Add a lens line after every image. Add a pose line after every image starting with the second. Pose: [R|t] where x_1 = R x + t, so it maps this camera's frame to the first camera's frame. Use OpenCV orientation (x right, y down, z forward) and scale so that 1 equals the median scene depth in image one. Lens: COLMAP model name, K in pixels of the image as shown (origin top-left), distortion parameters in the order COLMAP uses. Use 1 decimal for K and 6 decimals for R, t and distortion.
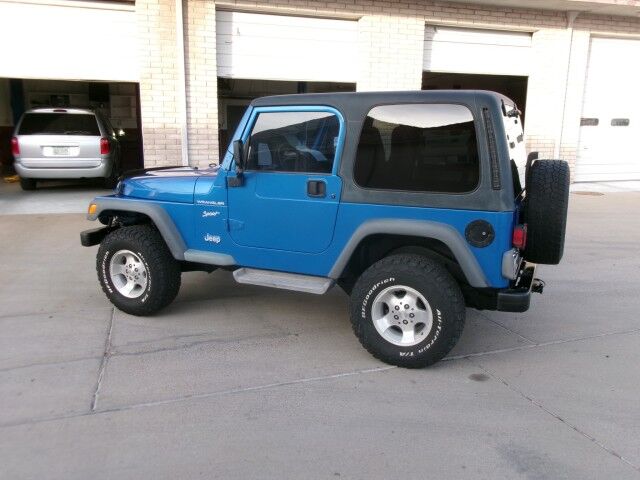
lens RADIAL K [[519.6, 0, 323.5], [0, 519.6, 242.0], [0, 0, 1]] dist [0.014704, -0.011780]
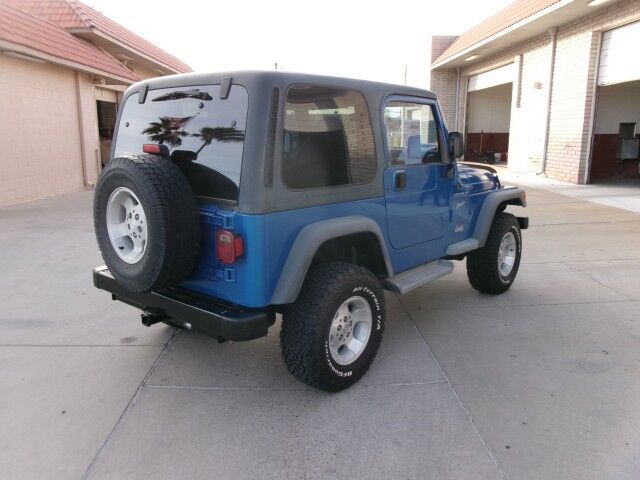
lens RADIAL K [[519.6, 0, 328.4], [0, 519.6, 239.1], [0, 0, 1]] dist [0.014704, -0.011780]
pose [[-0.269816, 0.181295, -0.945691, 0.987012], [-0.209482, 0.947542, 0.241417, -0.251532], [0.939849, 0.263243, -0.217684, 1.302663]]
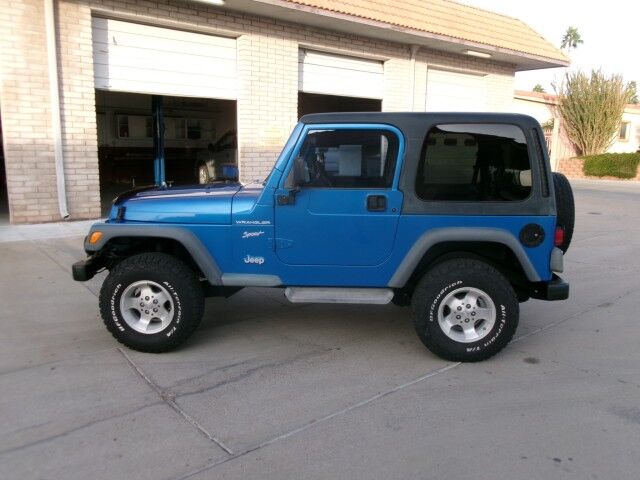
lens RADIAL K [[519.6, 0, 326.1], [0, 519.6, 241.2], [0, 0, 1]] dist [0.014704, -0.011780]
pose [[0.932956, -0.061986, 0.354614, -0.423624], [0.073856, 0.997068, -0.020023, -0.011327], [-0.352333, 0.044871, 0.934798, 0.057799]]
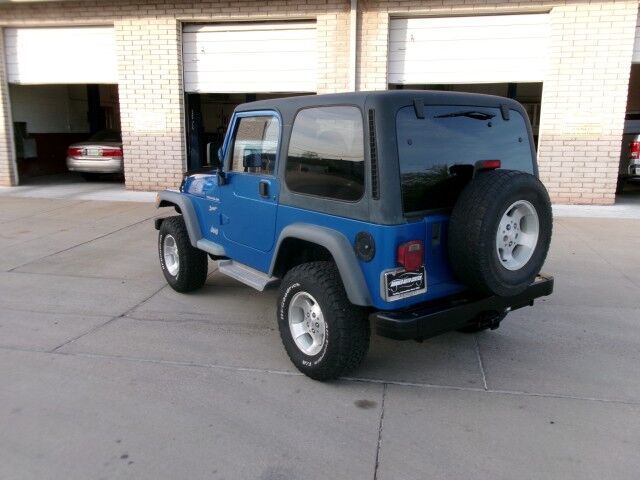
lens RADIAL K [[519.6, 0, 322.4], [0, 519.6, 240.9], [0, 0, 1]] dist [0.014704, -0.011780]
pose [[0.873179, 0.096559, -0.477739, 0.524420], [-0.102640, 0.994628, 0.013433, -0.023654], [0.476470, 0.037306, 0.878399, 0.125069]]
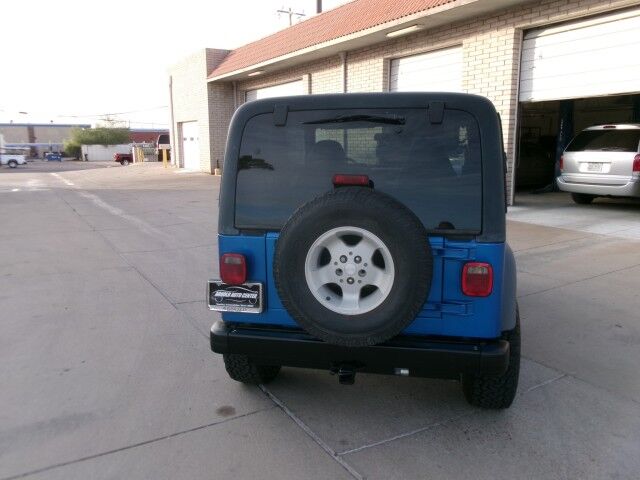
lens RADIAL K [[519.6, 0, 323.8], [0, 519.6, 239.2], [0, 0, 1]] dist [0.014704, -0.011780]
pose [[0.214252, 0.165145, -0.962717, 0.959633], [-0.200989, 0.971967, 0.122001, -0.149093], [0.955876, 0.167356, 0.241438, 0.730257]]
